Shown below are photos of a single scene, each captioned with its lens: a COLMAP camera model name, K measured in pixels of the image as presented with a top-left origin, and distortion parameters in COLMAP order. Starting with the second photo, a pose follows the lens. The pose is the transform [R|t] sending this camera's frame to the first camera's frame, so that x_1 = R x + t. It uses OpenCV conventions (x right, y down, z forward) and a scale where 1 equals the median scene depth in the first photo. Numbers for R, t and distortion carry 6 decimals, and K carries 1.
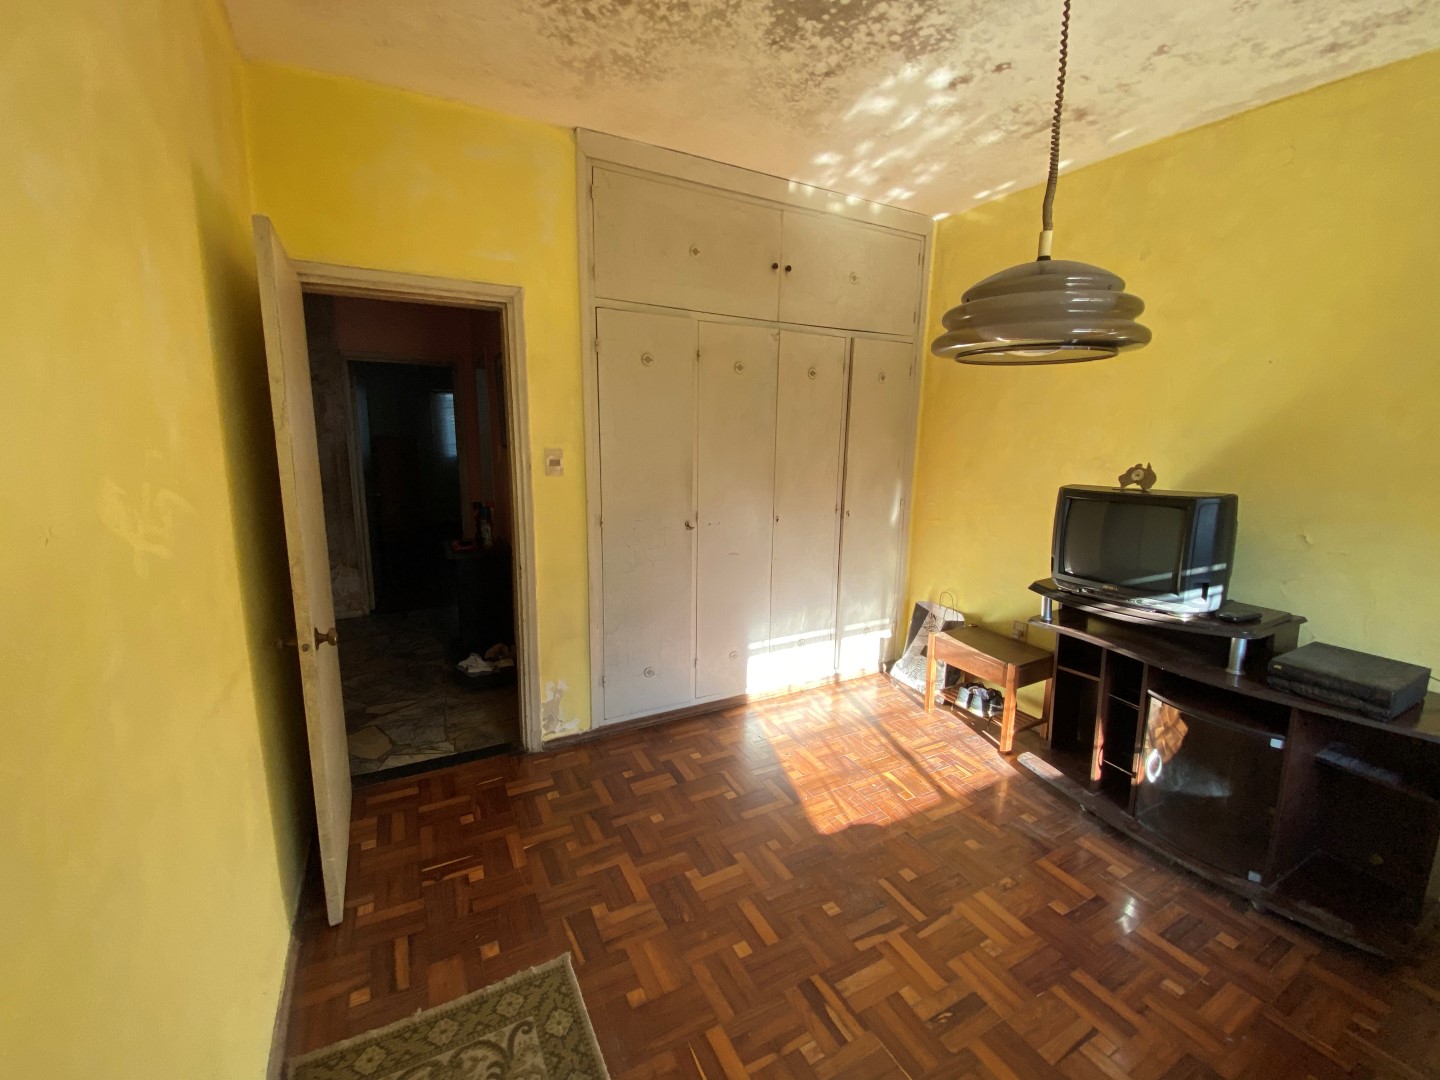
lens RADIAL K [[590.1, 0, 713.1], [0, 590.1, 542.1], [0, 0, 1]] dist [0.001428, -0.010238]
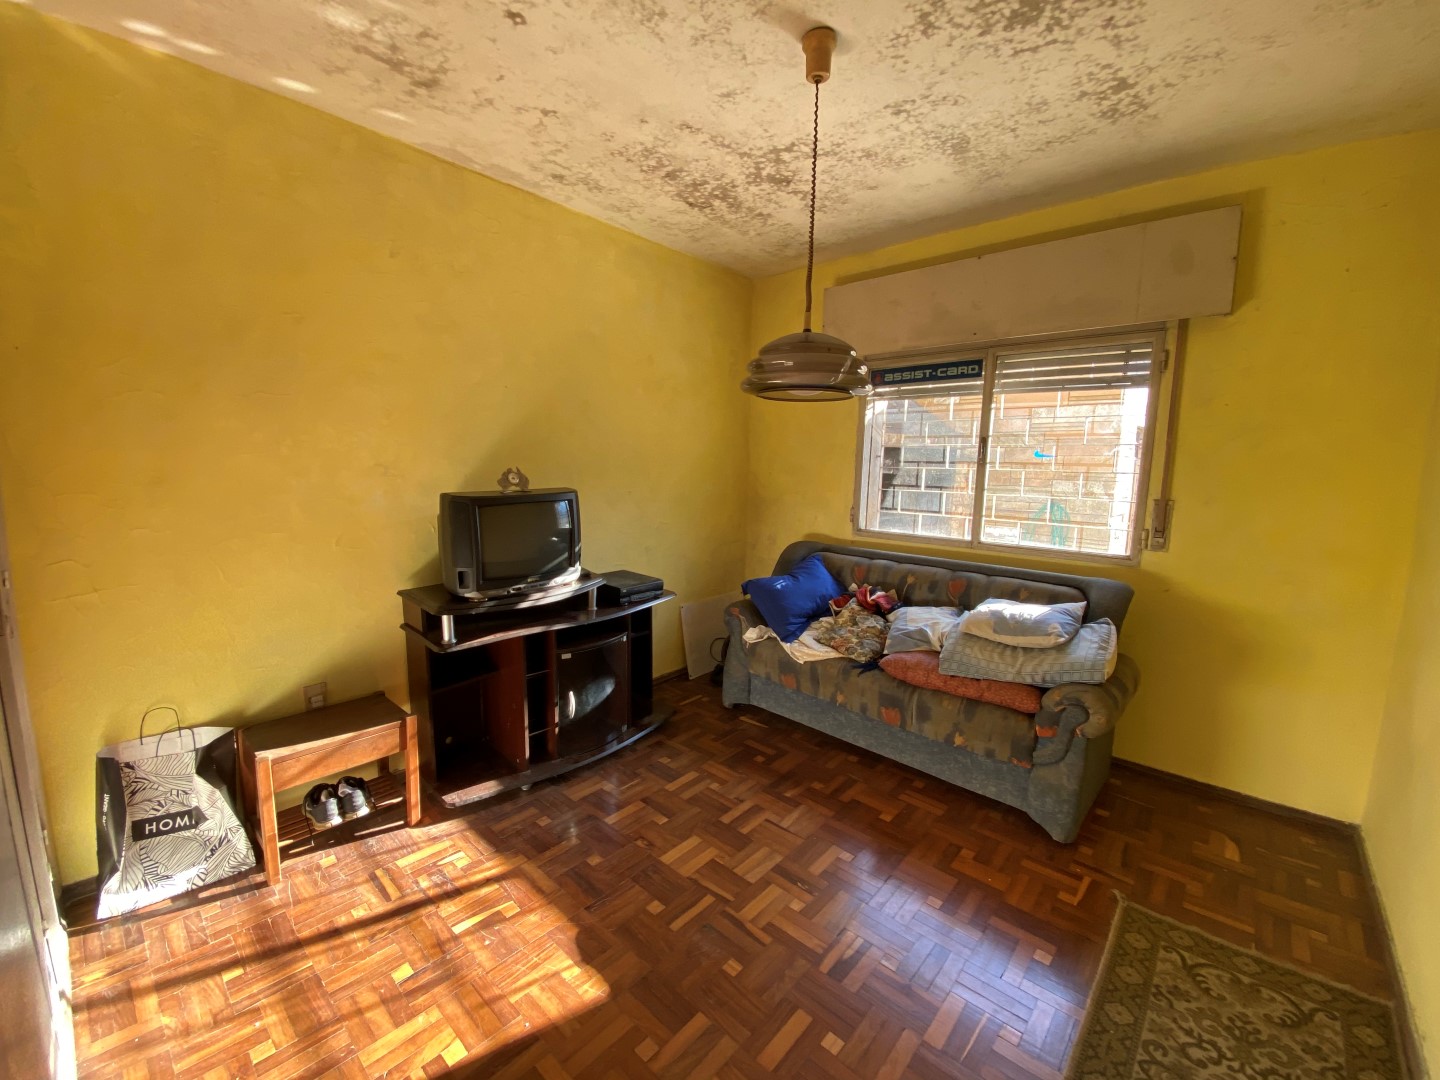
lens RADIAL K [[590.1, 0, 711.2], [0, 590.1, 538.3], [0, 0, 1]] dist [0.001428, -0.010238]
pose [[-0.348789, -0.147770, 0.925478, -0.435651], [0.147025, 0.966637, 0.209752, -0.172632], [-0.925597, 0.209228, -0.315427, 0.974722]]
